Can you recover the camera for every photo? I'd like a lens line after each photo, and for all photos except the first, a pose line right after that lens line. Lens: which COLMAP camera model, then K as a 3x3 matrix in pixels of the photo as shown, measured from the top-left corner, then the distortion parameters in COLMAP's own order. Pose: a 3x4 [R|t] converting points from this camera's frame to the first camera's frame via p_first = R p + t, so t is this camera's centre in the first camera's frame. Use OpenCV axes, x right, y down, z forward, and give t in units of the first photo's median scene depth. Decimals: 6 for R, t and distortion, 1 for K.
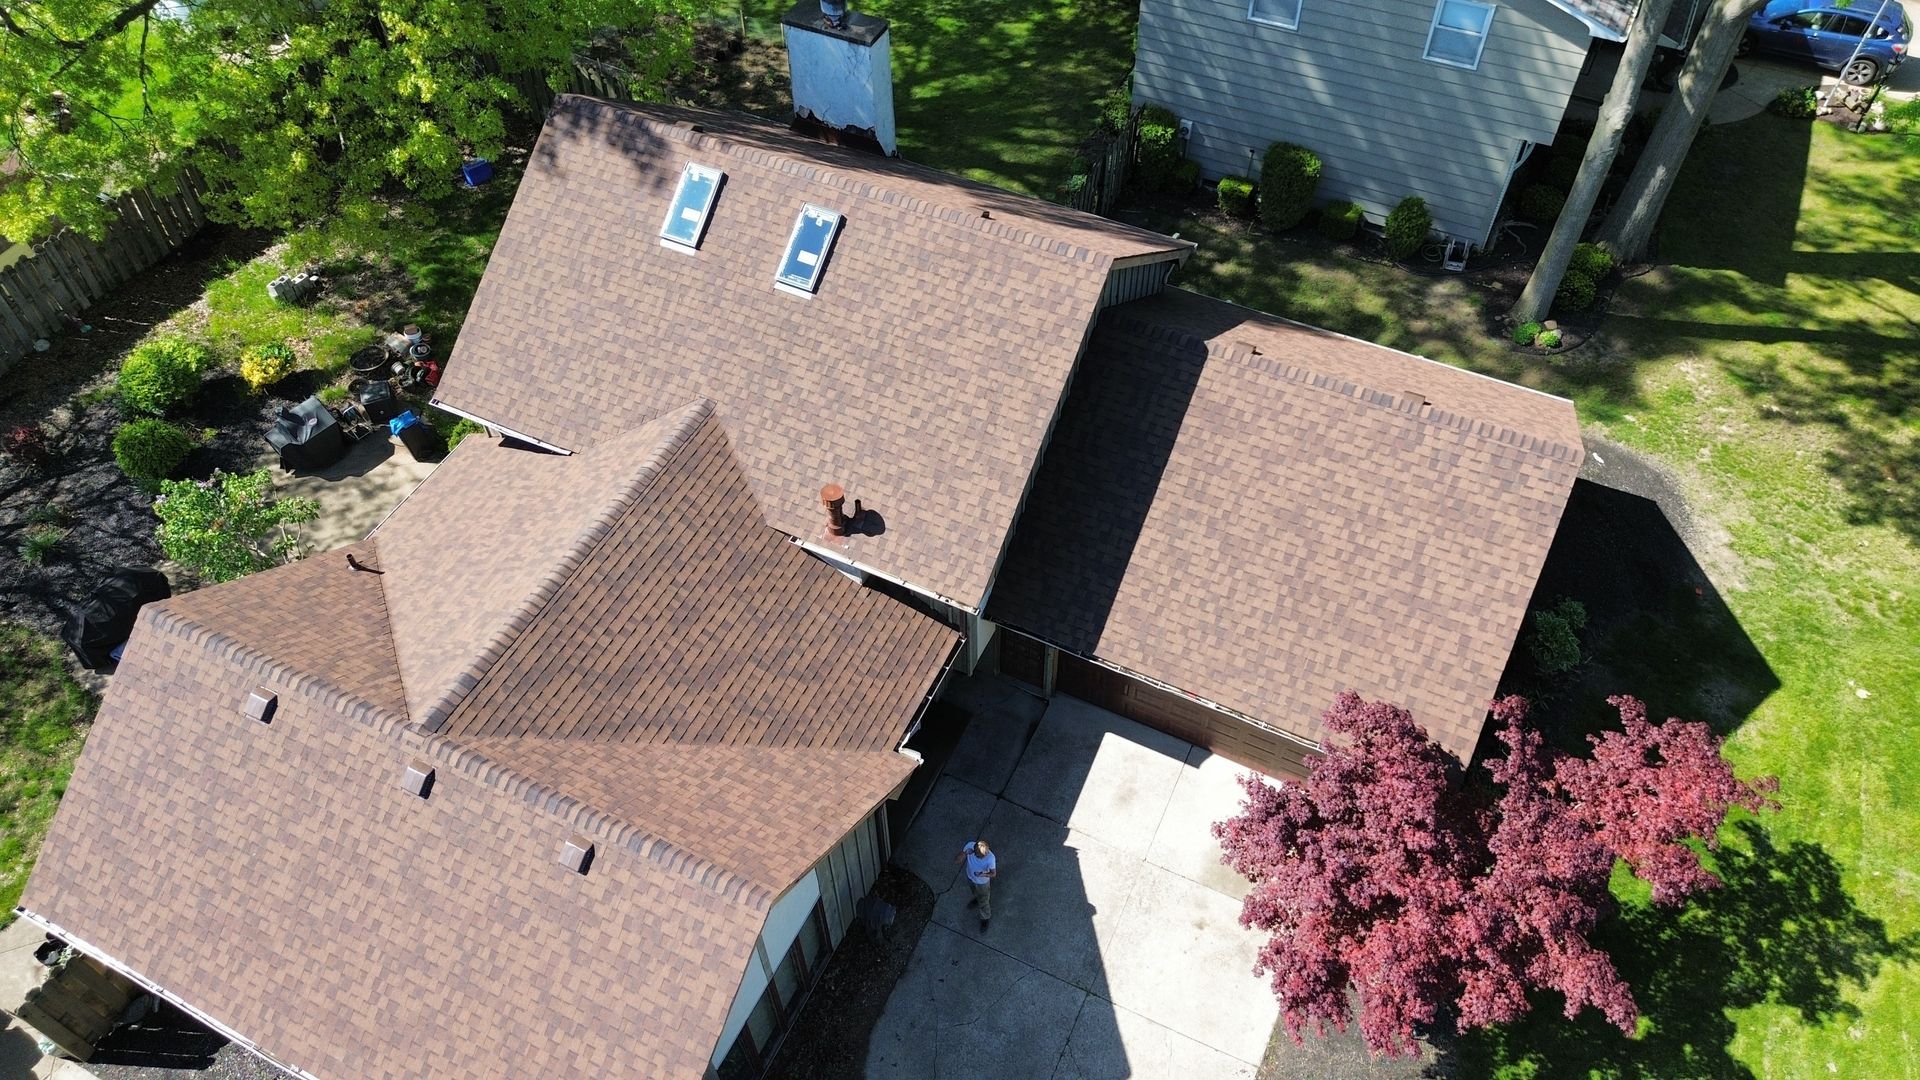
lens RADIAL K [[1383.1, 0, 962.2], [0, 1383.1, 547.6], [0, 0, 1]] dist [0.048753, -0.004131]
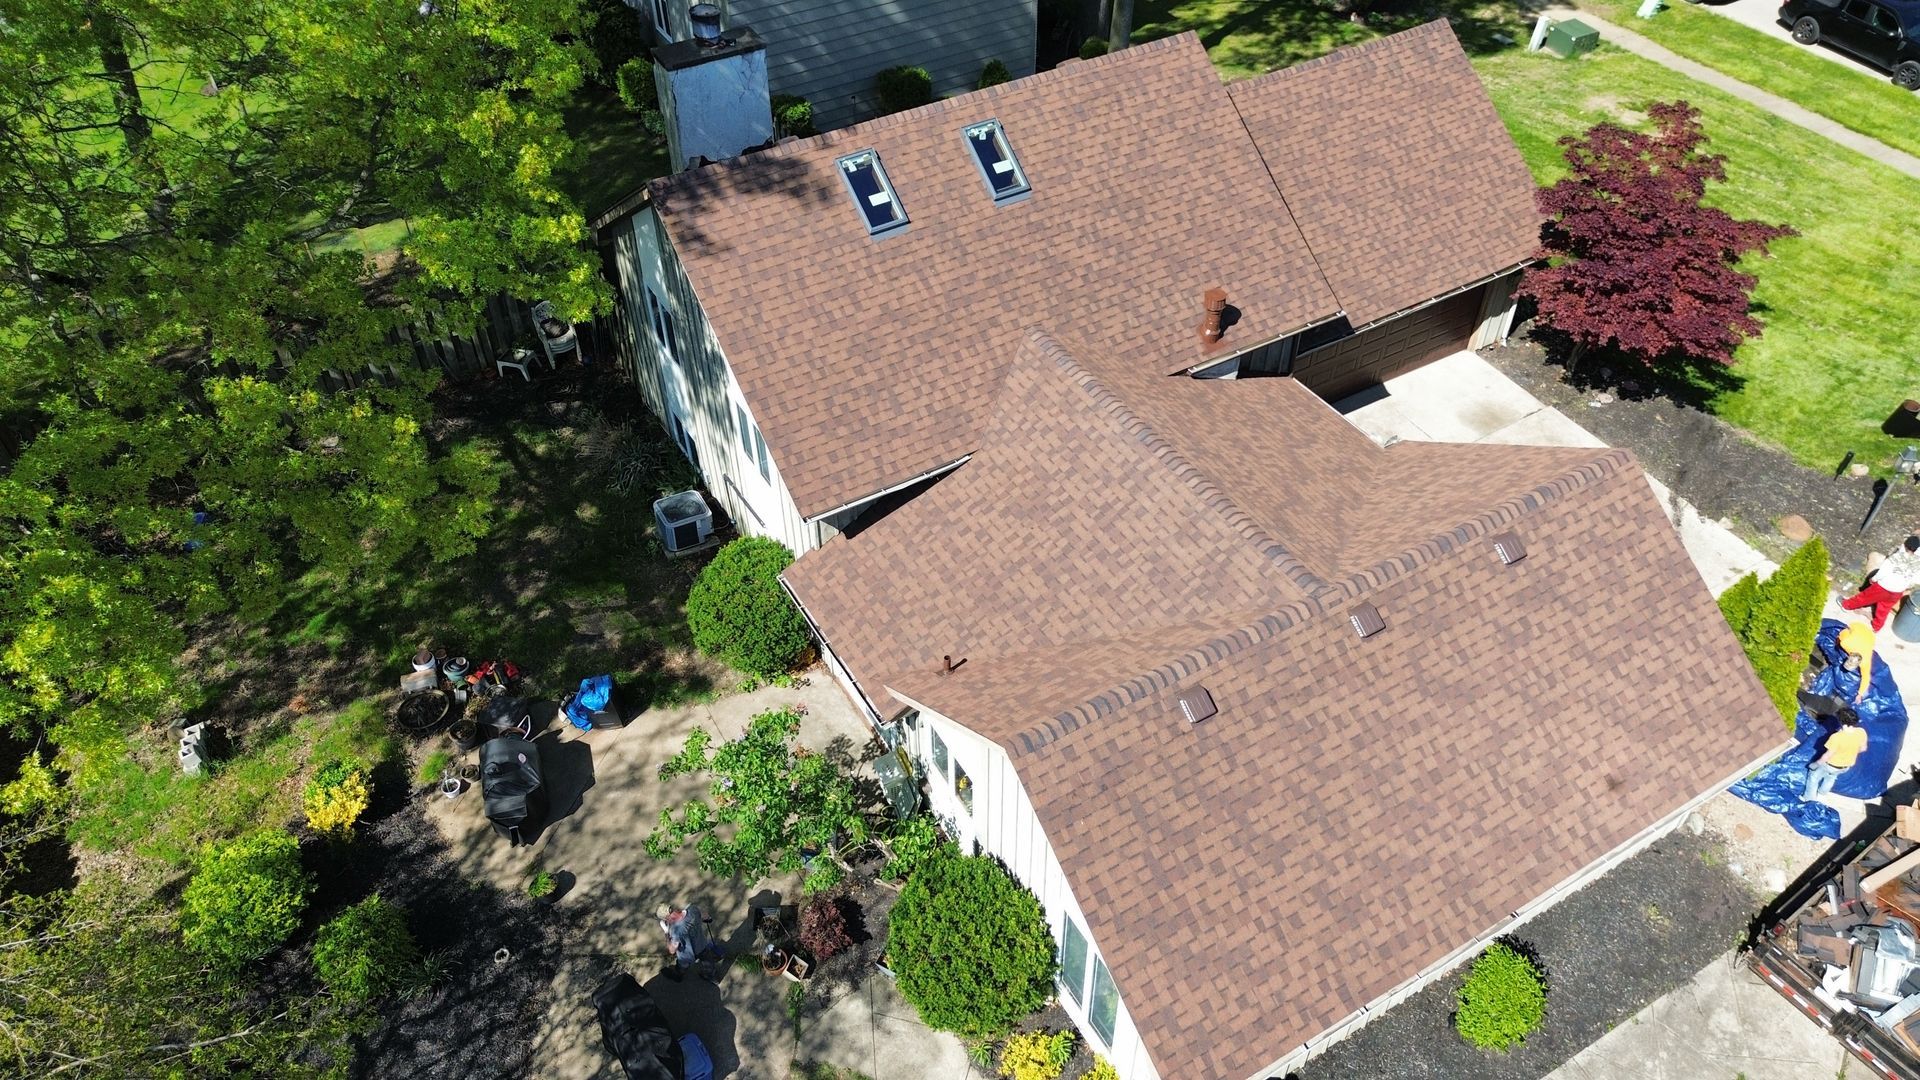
lens RADIAL K [[1383.1, 0, 965.6], [0, 1383.1, 540.6], [0, 0, 1]] dist [0.048753, -0.004131]
pose [[0.542823, -0.569397, 0.617357, -0.867414], [0.647388, 0.751955, 0.124310, -0.139093], [-0.535006, 0.332191, 0.776800, 0.294810]]
